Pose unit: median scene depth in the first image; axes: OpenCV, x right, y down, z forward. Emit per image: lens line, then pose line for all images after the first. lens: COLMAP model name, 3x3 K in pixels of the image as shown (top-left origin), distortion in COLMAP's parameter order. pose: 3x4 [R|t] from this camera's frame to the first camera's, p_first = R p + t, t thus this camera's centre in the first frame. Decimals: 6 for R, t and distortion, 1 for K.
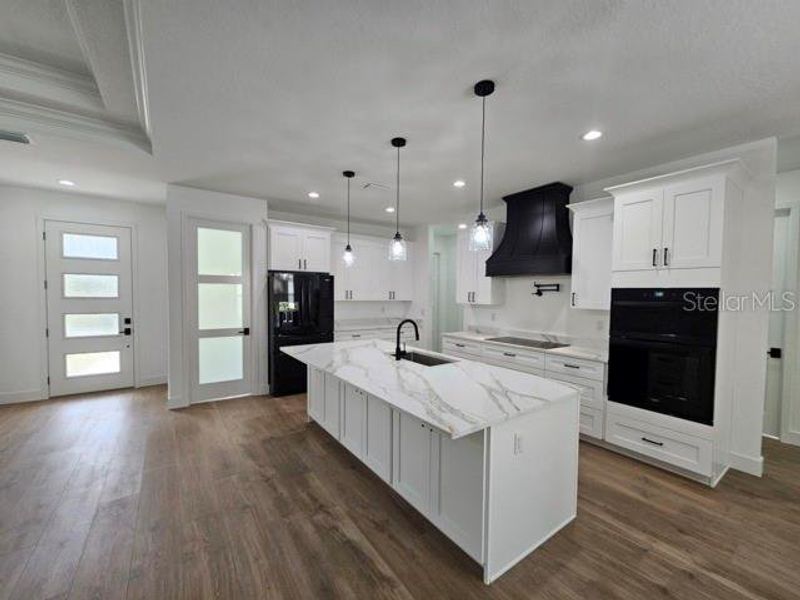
lens RADIAL K [[328.0, 0, 401.3], [0, 328.0, 304.6], [0, 0, 1]] dist [-0.000275, 0.000076]
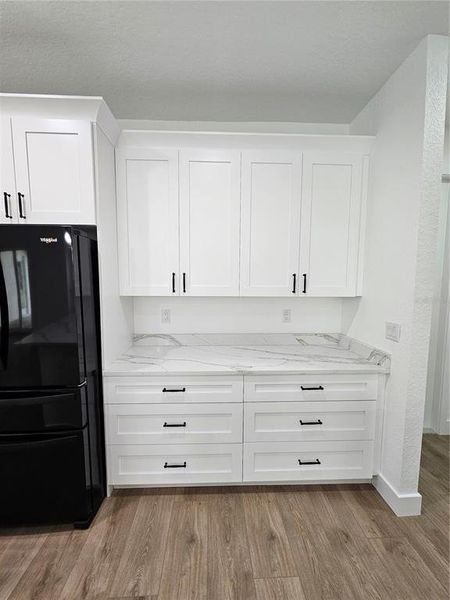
lens RADIAL K [[246.0, 0, 225.0], [0, 246.0, 300.0], [0, 0, 1]] dist [-0.000275, 0.000076]
pose [[0.835280, 0.036542, -0.548609, 0.106777], [-0.010312, 0.998655, 0.050818, -0.040150], [0.549727, -0.036790, 0.834534, 1.259028]]
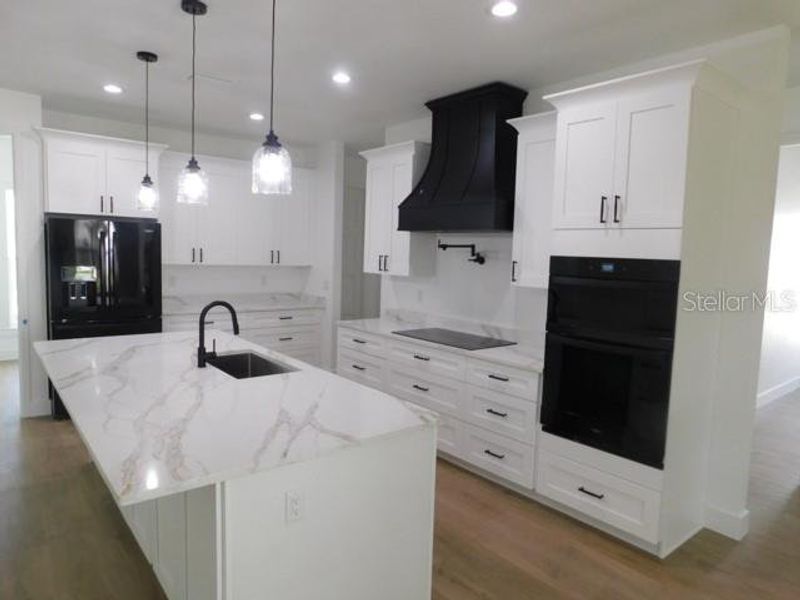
lens RADIAL K [[527.6, 0, 399.0], [0, 527.6, 297.0], [0, 0, 1]] dist [-0.082084, 0.068904]
pose [[0.997874, 0.014215, 0.063597, 0.251184], [-0.017593, 0.998446, 0.052872, -0.017173], [-0.062746, -0.053878, 0.996574, 0.009901]]
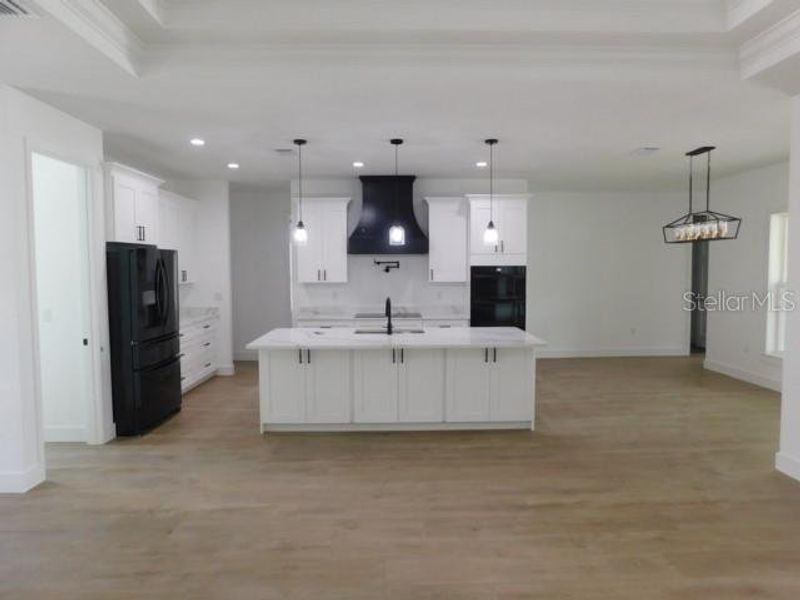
lens RADIAL K [[527.6, 0, 399.0], [0, 527.6, 297.0], [0, 0, 1]] dist [-0.082084, 0.068904]
pose [[0.565940, -0.064635, 0.821909, -1.230010], [0.039846, 0.997902, 0.051038, -0.039898], [-0.823483, 0.003865, 0.567328, -0.025735]]
